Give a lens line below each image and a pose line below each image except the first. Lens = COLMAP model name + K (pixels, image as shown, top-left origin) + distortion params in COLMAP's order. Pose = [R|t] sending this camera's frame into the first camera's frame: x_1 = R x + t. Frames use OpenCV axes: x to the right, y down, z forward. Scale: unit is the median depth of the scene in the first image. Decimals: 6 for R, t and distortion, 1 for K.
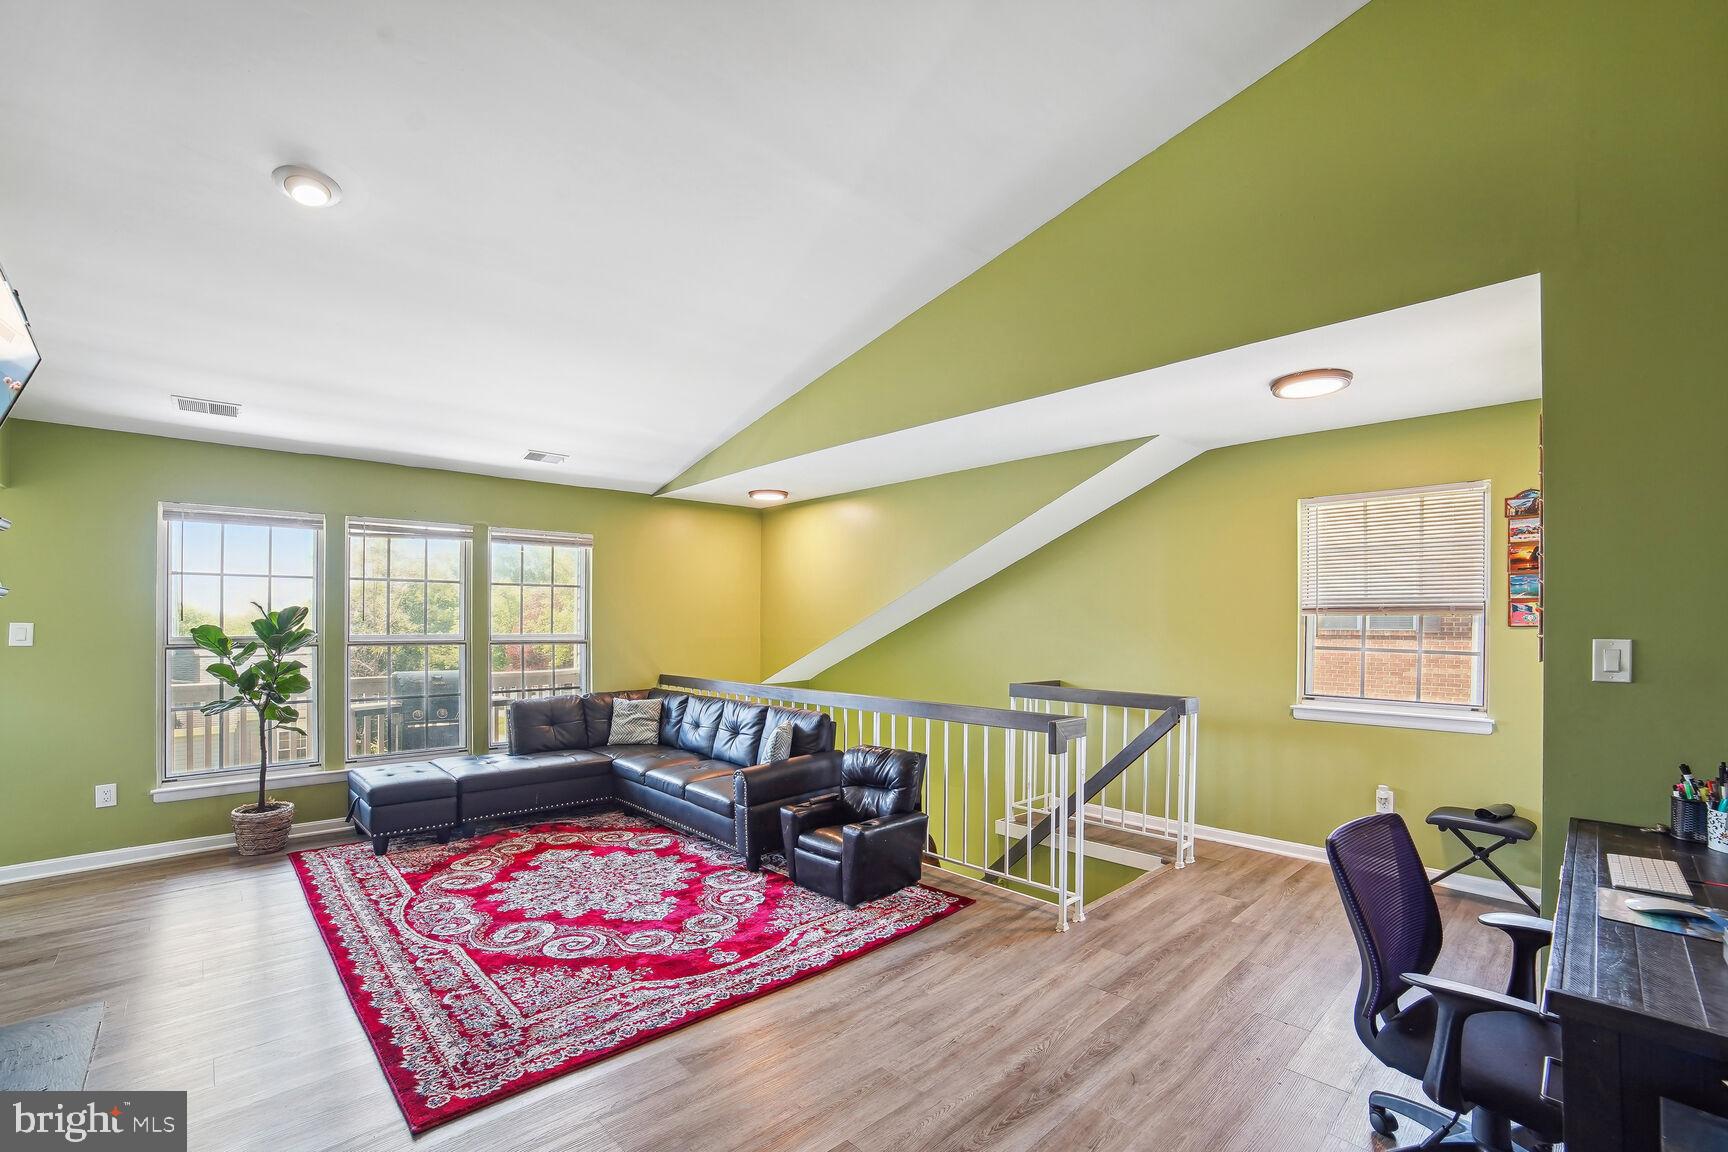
lens RADIAL K [[743.2, 0, 863.9], [0, 743.2, 613.4], [0, 0, 1]] dist [-0.051019, 0.000168]
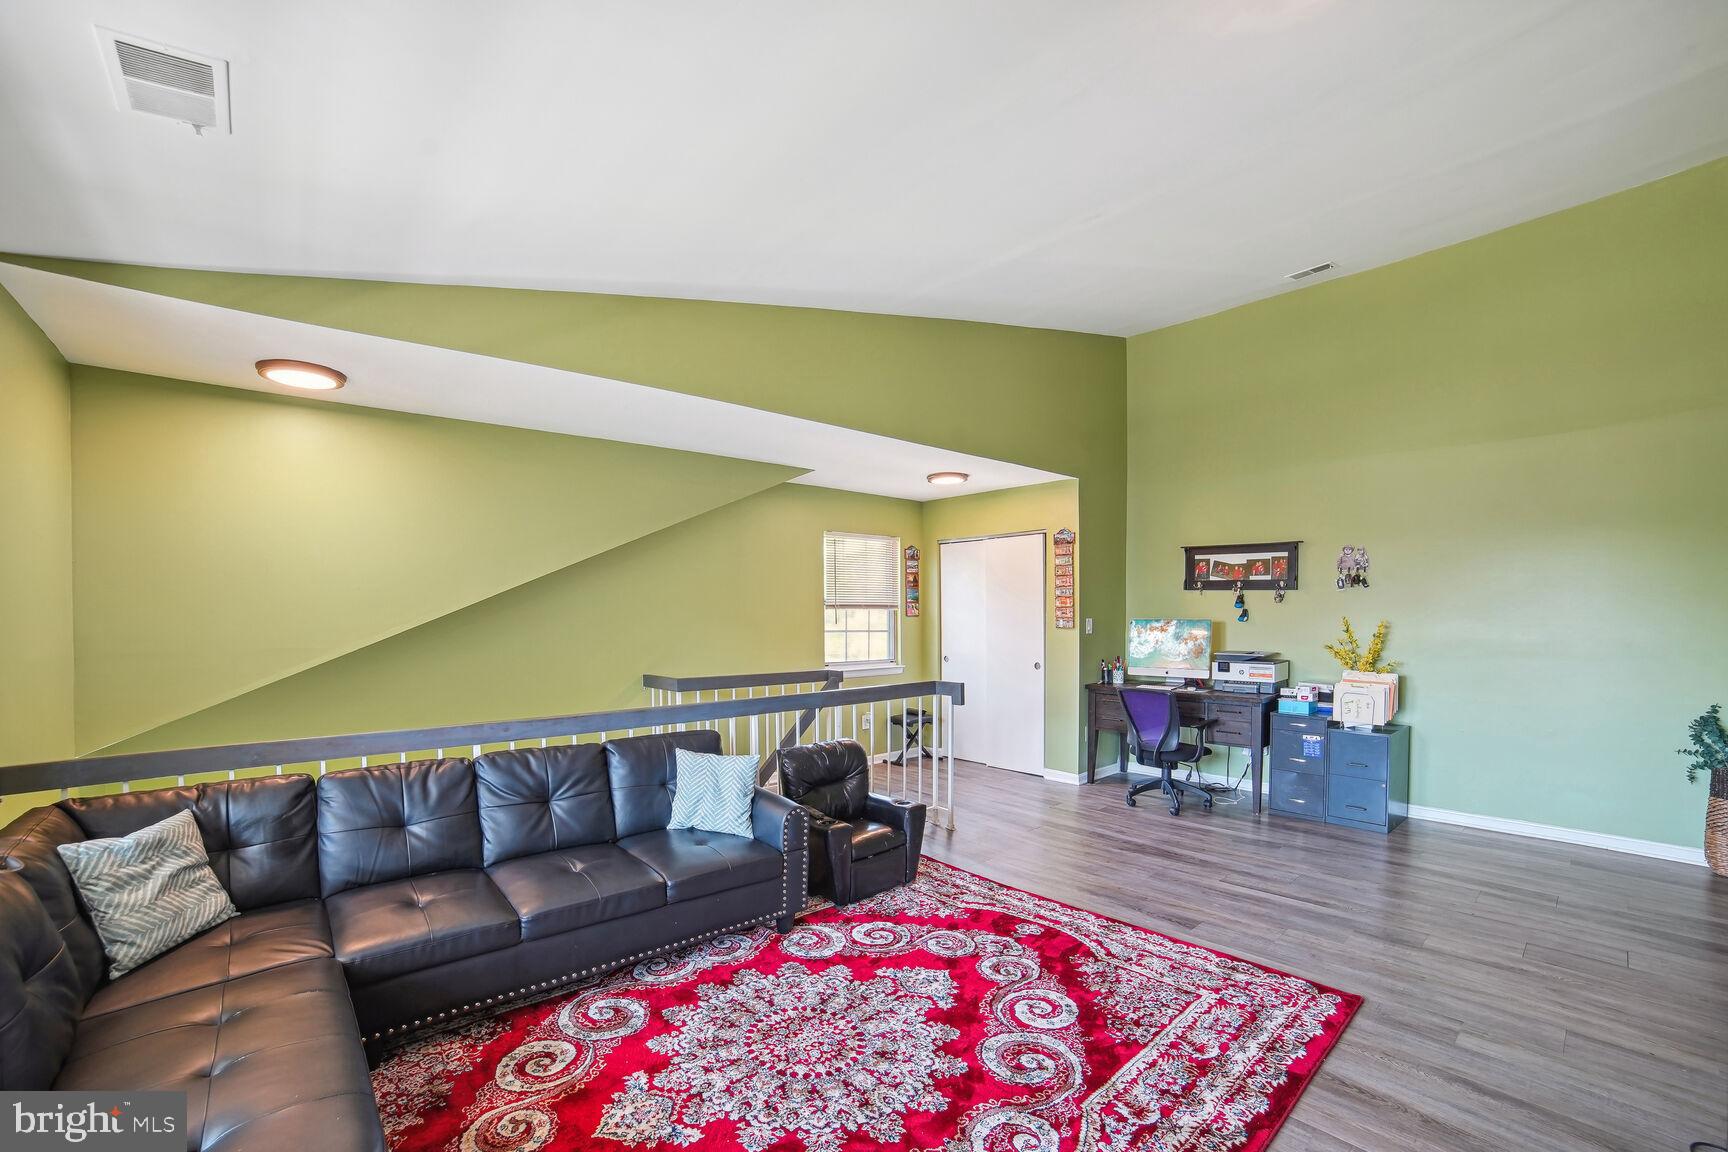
lens RADIAL K [[721.5, 0, 875.9], [0, 721.5, 614.1], [0, 0, 1]] dist [-0.077687, 0.007363]
pose [[0.020683, -0.003946, 0.999778, -0.945511], [-0.007717, 0.999962, 0.004106, 0.007018], [-0.999756, -0.007800, 0.020652, 0.932573]]
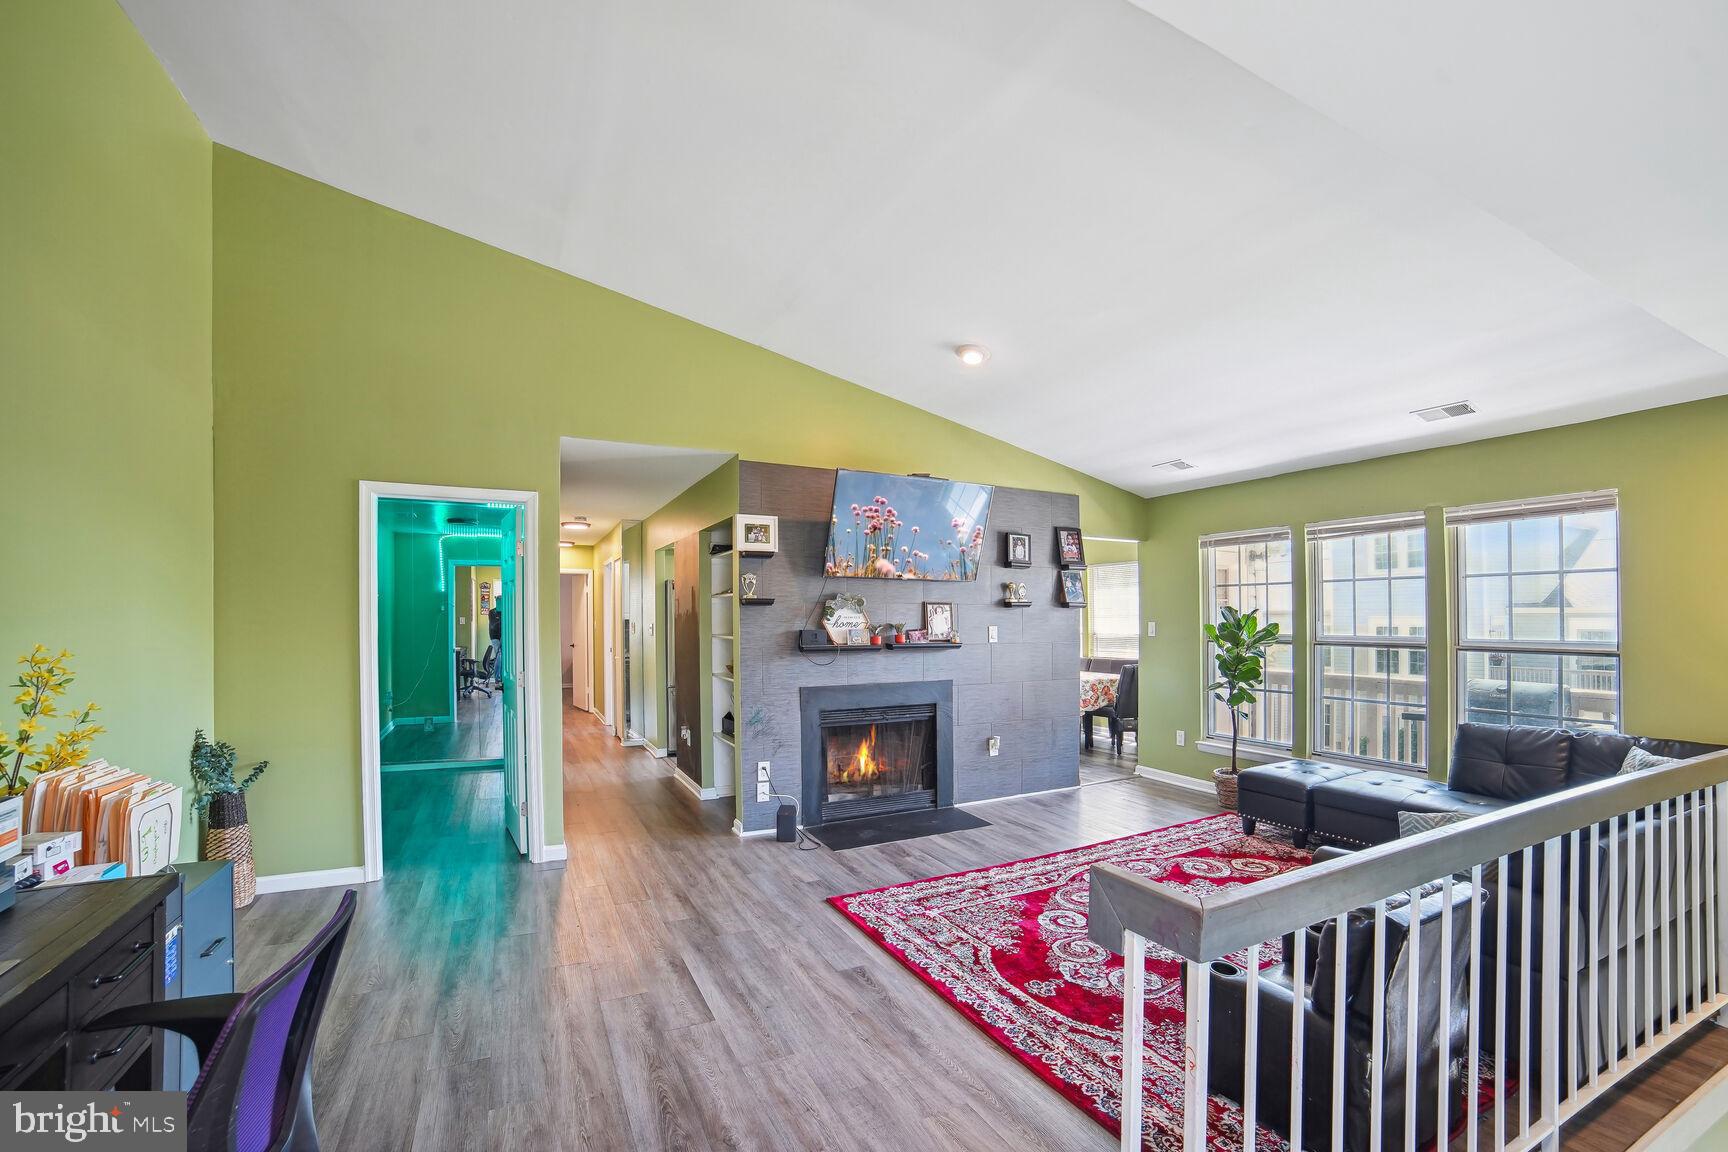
lens RADIAL K [[721.5, 0, 875.9], [0, 721.5, 614.1], [0, 0, 1]] dist [-0.077687, 0.007363]
pose [[-0.273695, -0.003065, -0.961812, 0.559100], [0.013058, 0.999891, -0.006902, -0.001368], [0.961728, -0.014448, -0.273625, 0.813468]]
